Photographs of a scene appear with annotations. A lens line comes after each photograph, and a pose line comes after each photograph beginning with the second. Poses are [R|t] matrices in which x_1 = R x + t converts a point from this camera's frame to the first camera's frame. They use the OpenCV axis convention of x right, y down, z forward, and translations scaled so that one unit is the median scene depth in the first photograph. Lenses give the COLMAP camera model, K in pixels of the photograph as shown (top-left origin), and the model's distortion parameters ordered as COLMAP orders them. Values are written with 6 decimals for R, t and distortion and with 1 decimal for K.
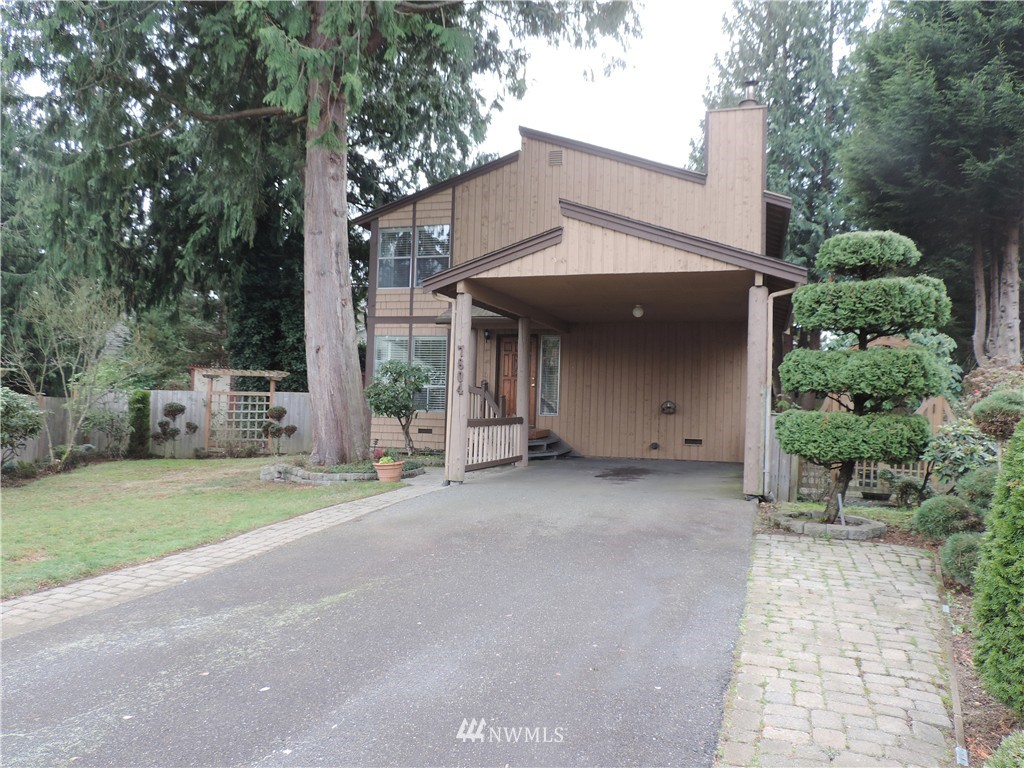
lens RADIAL K [[820.2, 0, 511.7], [0, 820.2, 380.5], [0, 0, 1]] dist [-0.015382, -0.009810]
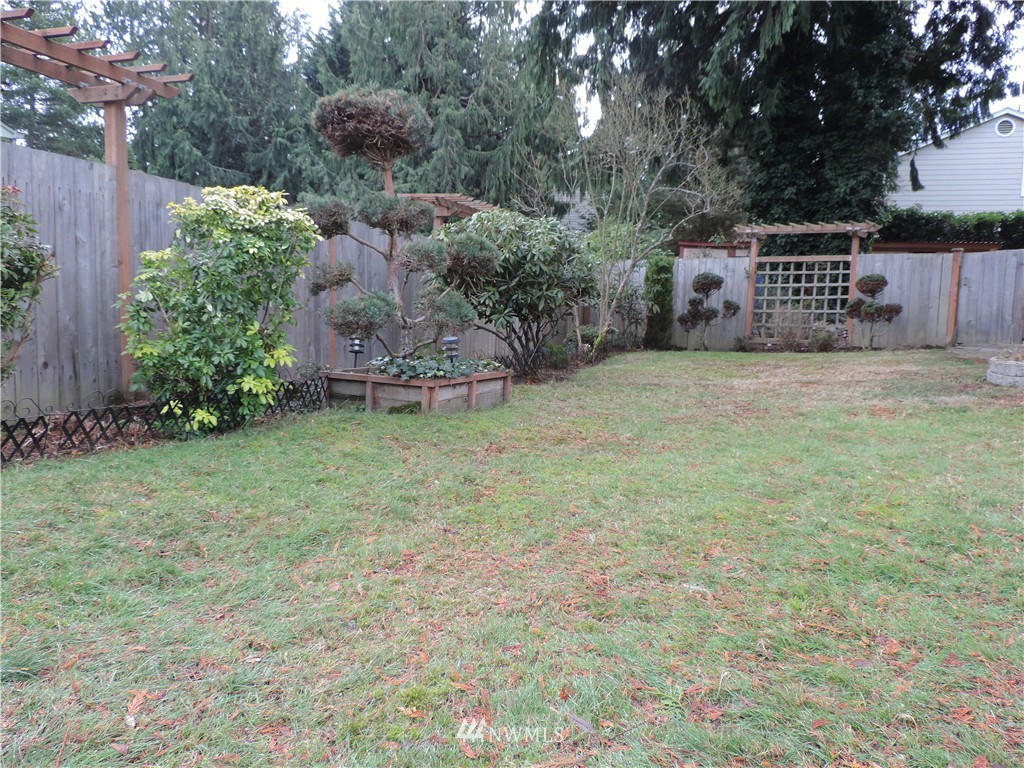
lens RADIAL K [[820.2, 0, 512.0], [0, 820.2, 382.9], [0, 0, 1]] dist [-0.015382, -0.009810]
pose [[0.886882, 0.044086, -0.459887, -0.231594], [0.010109, 0.993346, 0.114720, 0.038772], [0.461885, -0.106392, 0.880536, 0.279880]]
